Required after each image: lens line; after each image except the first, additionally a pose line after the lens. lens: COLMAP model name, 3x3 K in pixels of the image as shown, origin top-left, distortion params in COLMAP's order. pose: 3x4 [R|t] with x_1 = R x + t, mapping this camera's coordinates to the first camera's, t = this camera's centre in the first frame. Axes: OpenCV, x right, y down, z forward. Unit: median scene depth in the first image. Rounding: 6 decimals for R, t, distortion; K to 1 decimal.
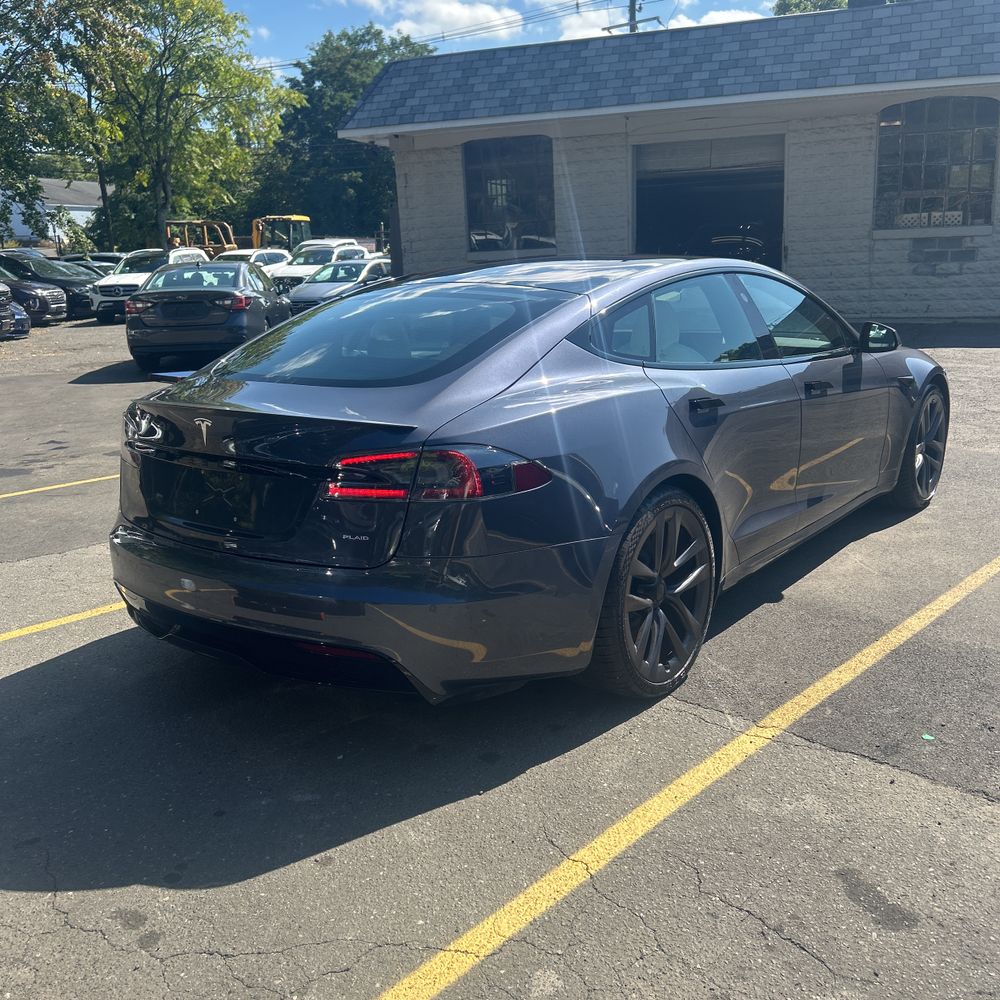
lens RADIAL K [[1007.5, 0, 515.1], [0, 1007.5, 492.2], [0, 0, 1]] dist [0.010261, 0.000000]
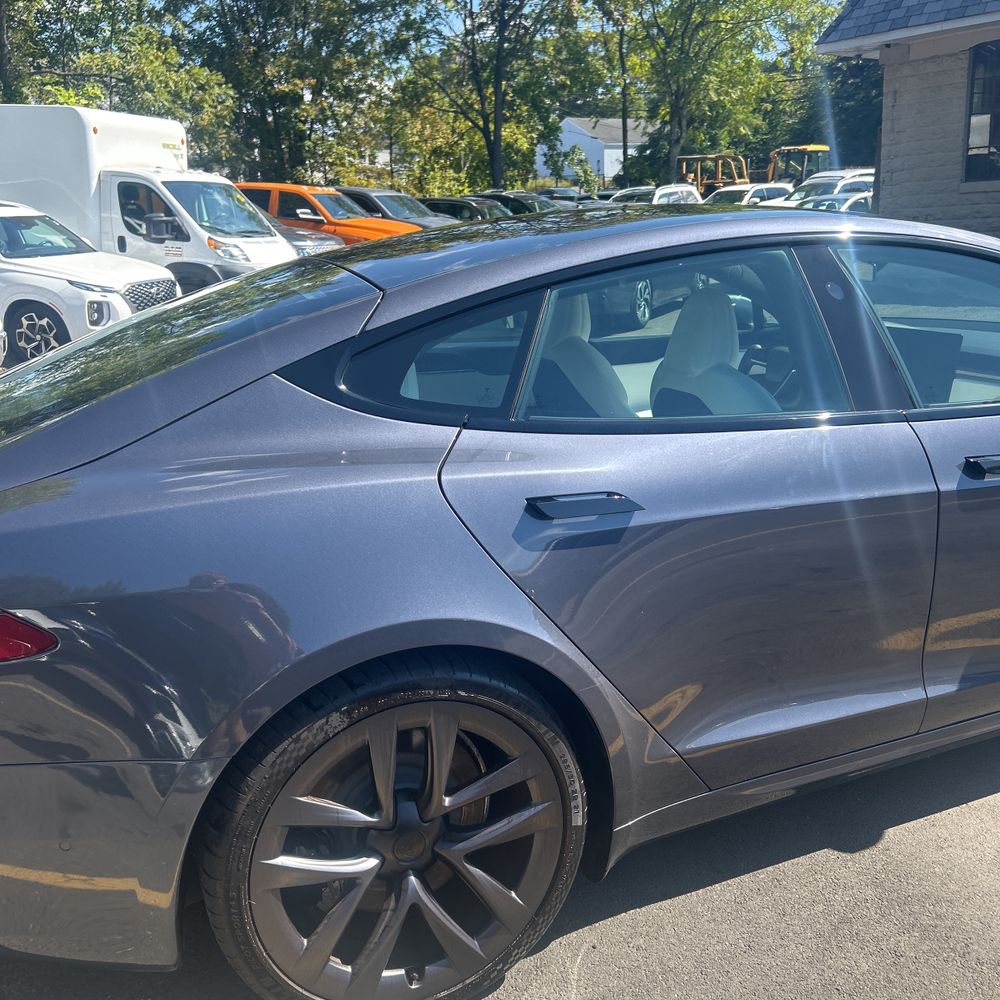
lens RADIAL K [[1007.5, 0, 496.9], [0, 1007.5, 502.2], [0, 0, 1]] dist [0.010261, 0.000000]
pose [[0.861593, 0.132507, -0.489999, 0.066040], [-0.097456, 0.990550, 0.096505, -0.022145], [0.498156, -0.035394, 0.866365, 0.084969]]
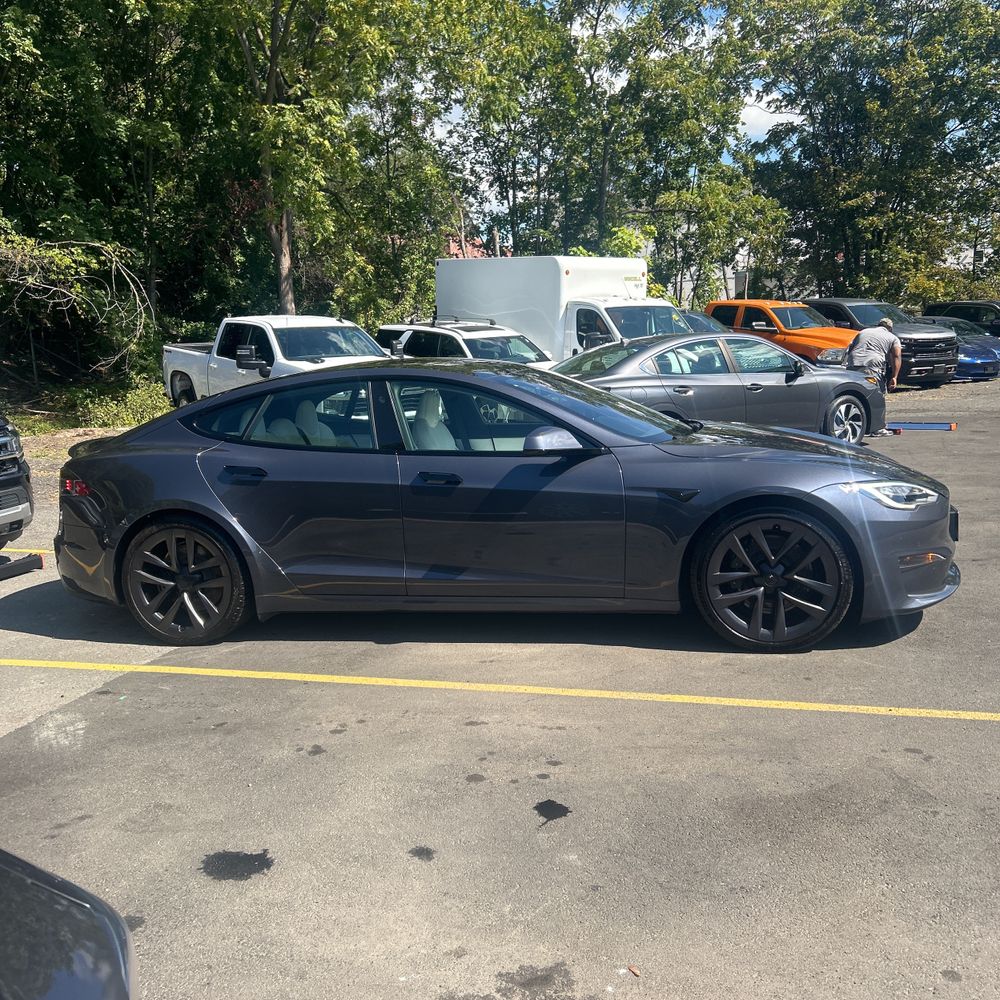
lens RADIAL K [[1007.5, 0, 502.6], [0, 1007.5, 496.0], [0, 0, 1]] dist [0.010261, 0.000000]
pose [[0.425169, 0.138122, -0.894513, 0.275834], [-0.159742, 0.984225, 0.076048, -0.036886], [0.890906, 0.110558, 0.440526, 0.111857]]
